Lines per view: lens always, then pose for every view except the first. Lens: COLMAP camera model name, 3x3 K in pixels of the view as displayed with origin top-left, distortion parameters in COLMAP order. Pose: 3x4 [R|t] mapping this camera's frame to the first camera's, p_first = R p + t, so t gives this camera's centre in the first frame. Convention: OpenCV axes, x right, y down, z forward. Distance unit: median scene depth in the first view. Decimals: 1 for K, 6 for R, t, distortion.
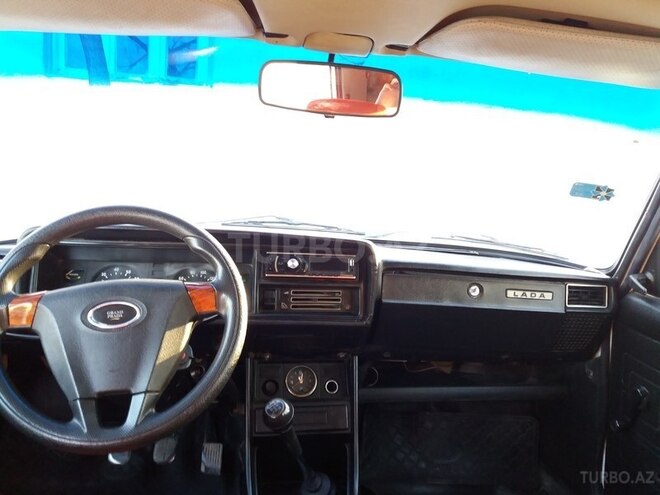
lens RADIAL K [[546.5, 0, 333.7], [0, 546.5, 243.3], [0, 0, 1]] dist [0.050077, -0.094176]
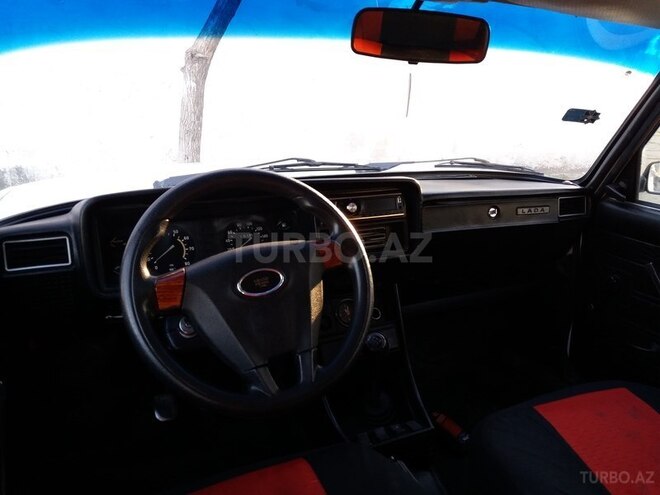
lens RADIAL K [[546.5, 0, 333.7], [0, 546.5, 243.3], [0, 0, 1]] dist [0.050077, -0.094176]
pose [[0.961401, -0.122685, 0.246287, -0.343839], [0.081596, 0.981951, 0.170630, -0.070676], [-0.262775, -0.143948, 0.954059, -0.002697]]
